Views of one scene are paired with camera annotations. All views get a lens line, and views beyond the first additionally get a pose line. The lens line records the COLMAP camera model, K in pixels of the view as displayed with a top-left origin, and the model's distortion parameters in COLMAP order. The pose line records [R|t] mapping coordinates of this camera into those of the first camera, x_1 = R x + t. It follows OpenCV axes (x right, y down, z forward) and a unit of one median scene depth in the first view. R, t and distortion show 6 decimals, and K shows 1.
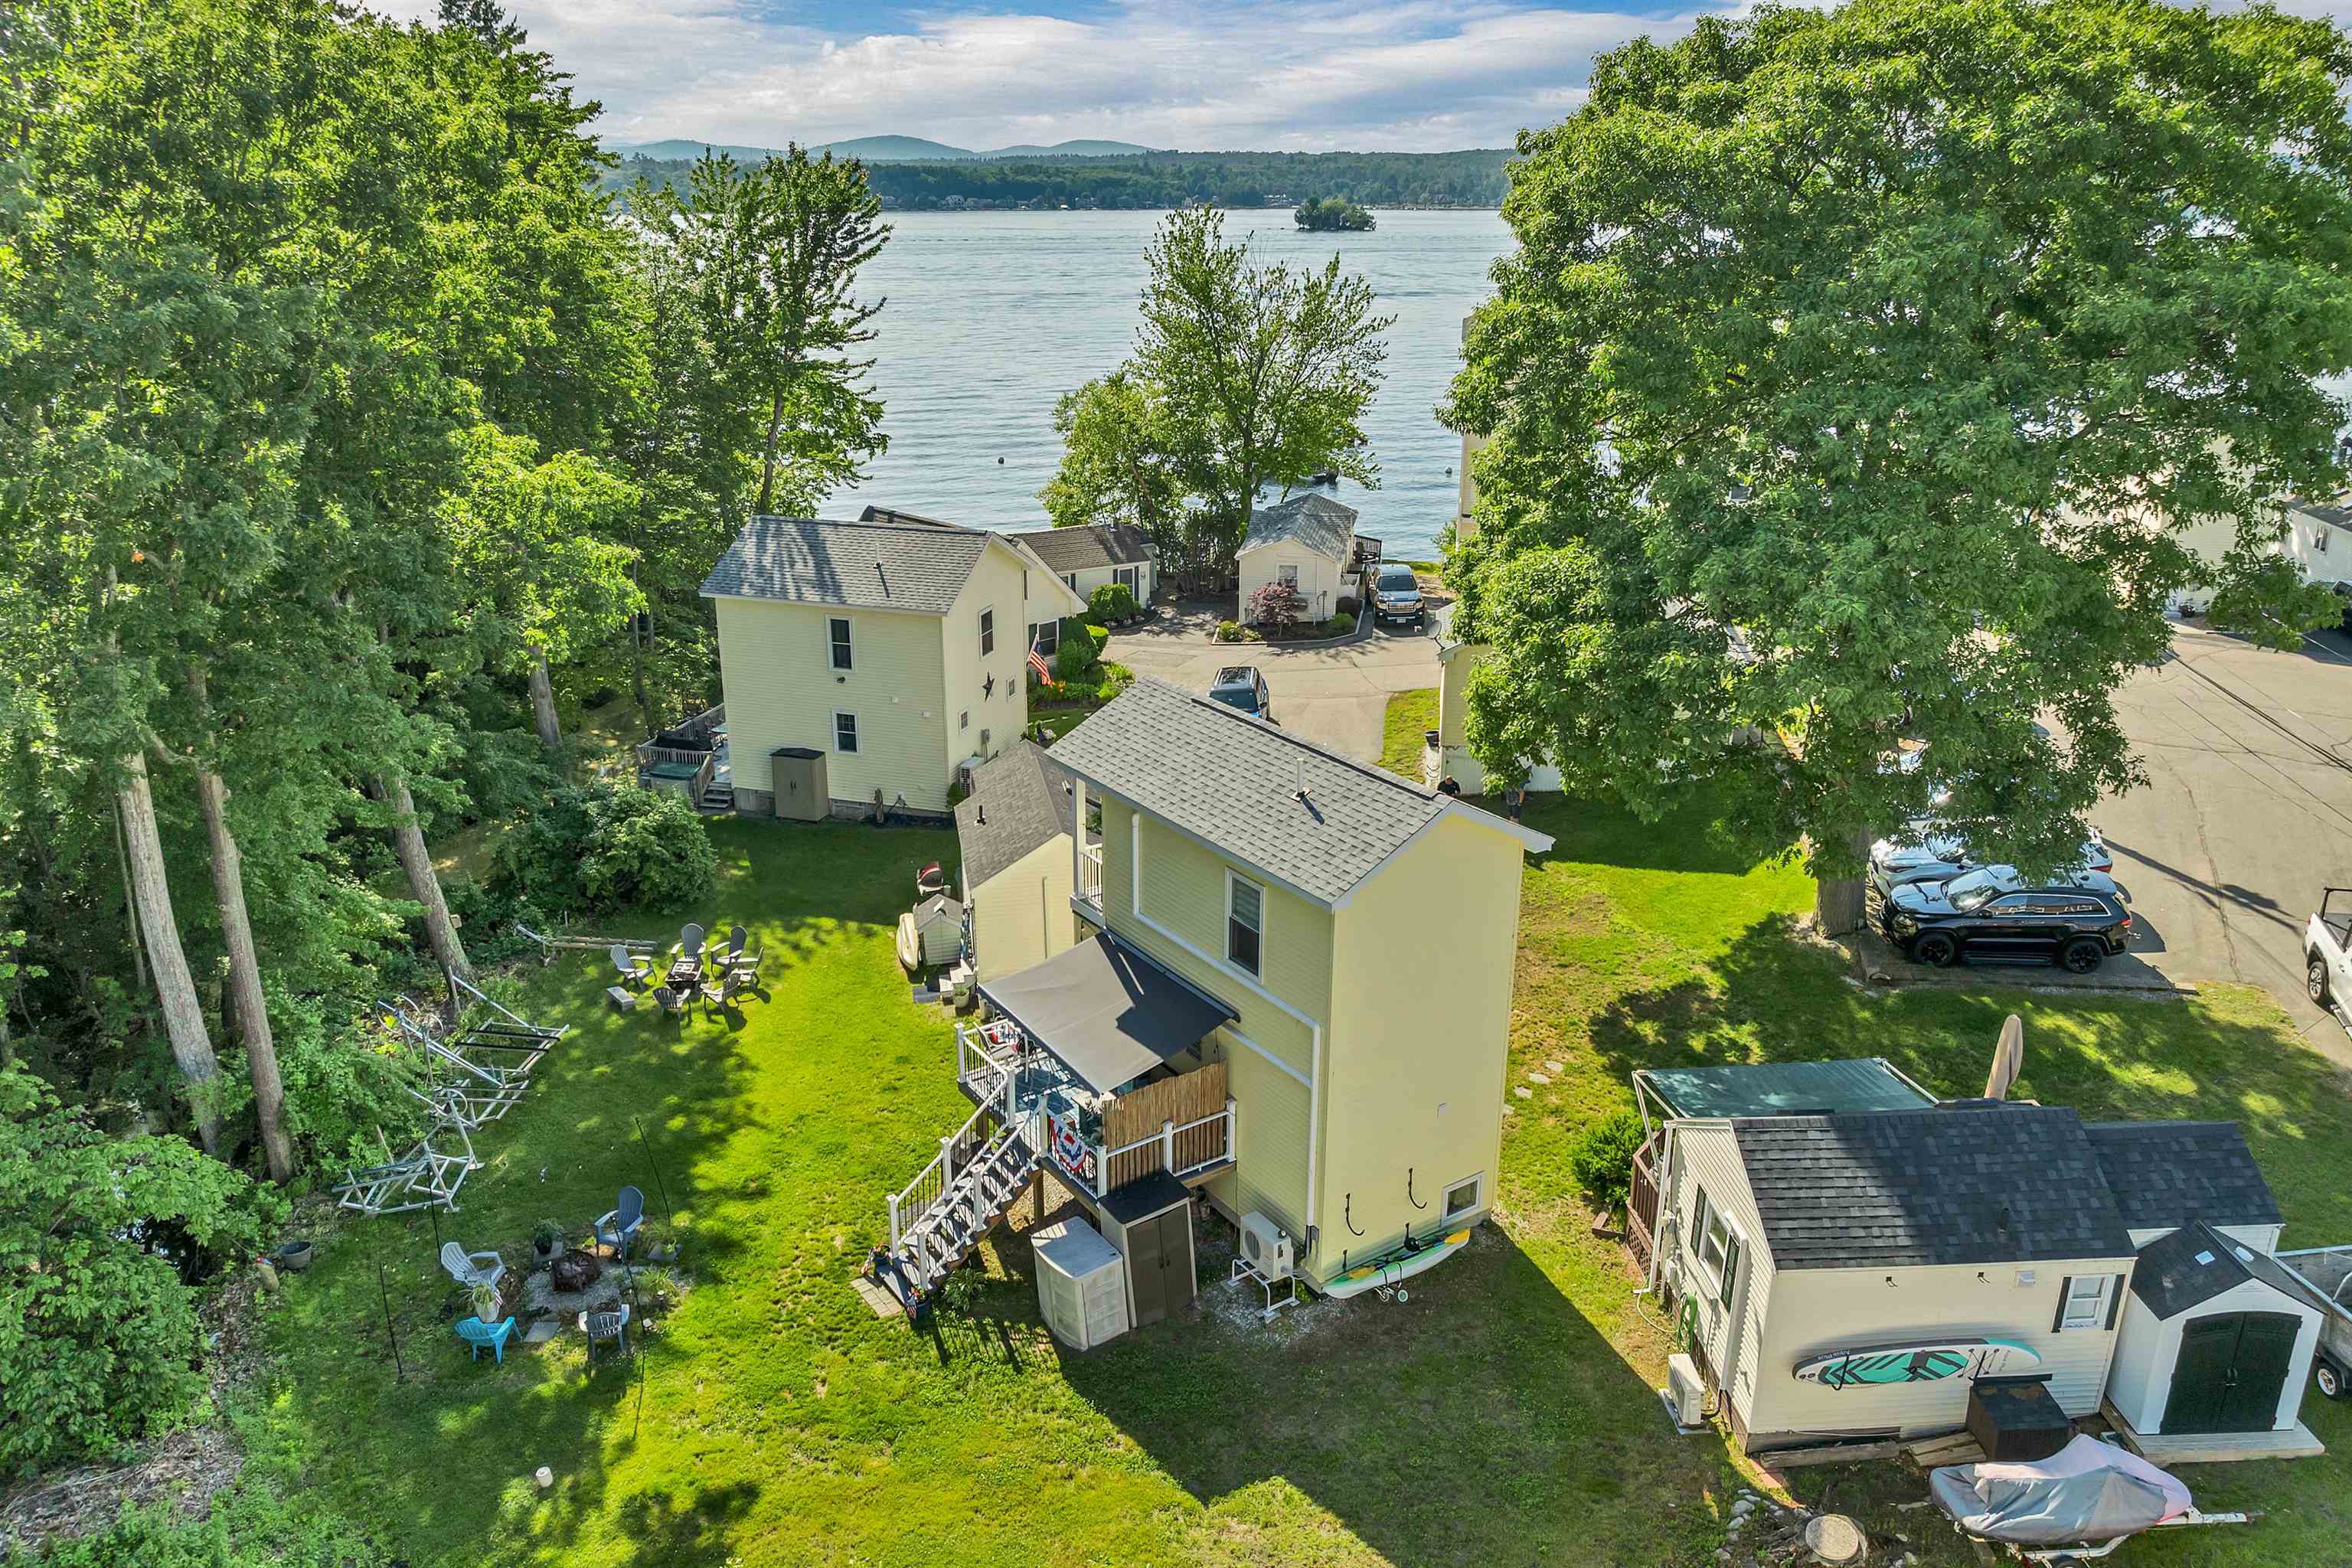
lens RADIAL K [[1685.1, 0, 1182.0], [0, 1685.1, 789.8], [0, 0, 1]] dist [-0.035851, 0.002857]
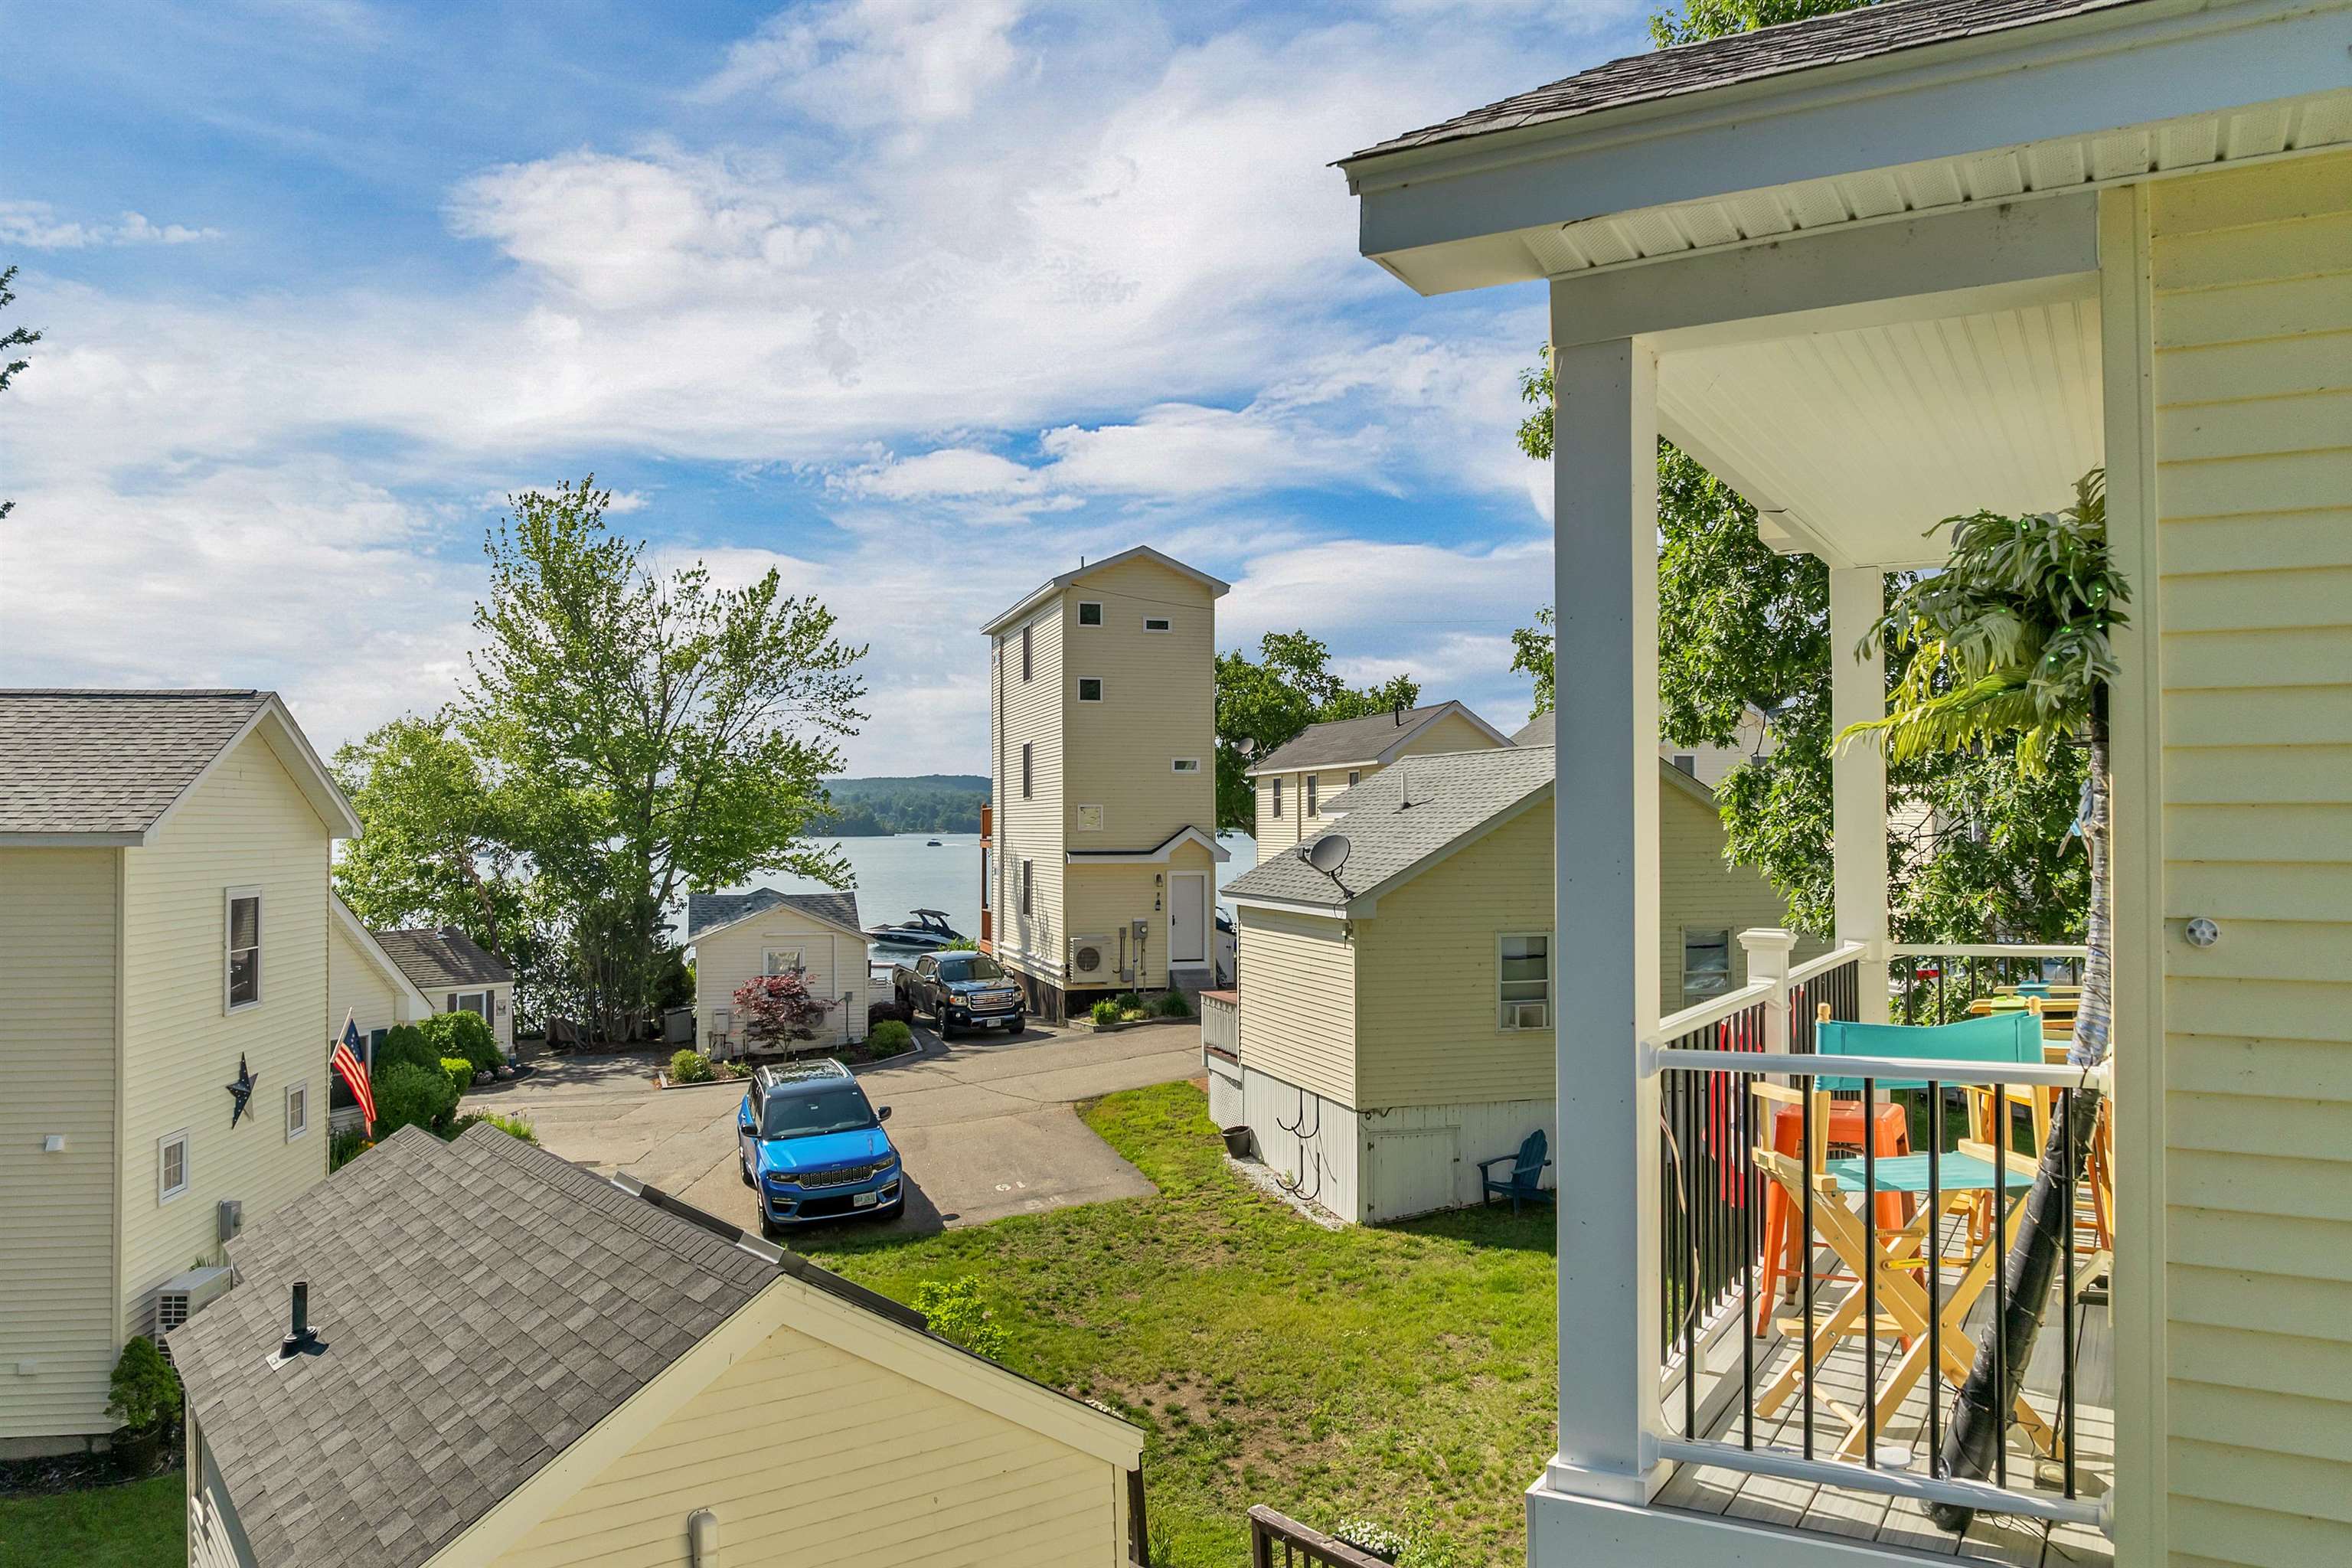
lens RADIAL K [[1685.1, 0, 1182.0], [0, 1685.1, 789.8], [0, 0, 1]] dist [-0.035851, 0.002857]
pose [[0.901926, 0.007369, 0.431828, -0.066000], [0.147634, 0.934364, -0.324297, 0.025177], [-0.405874, 0.356244, 0.841639, 0.430647]]
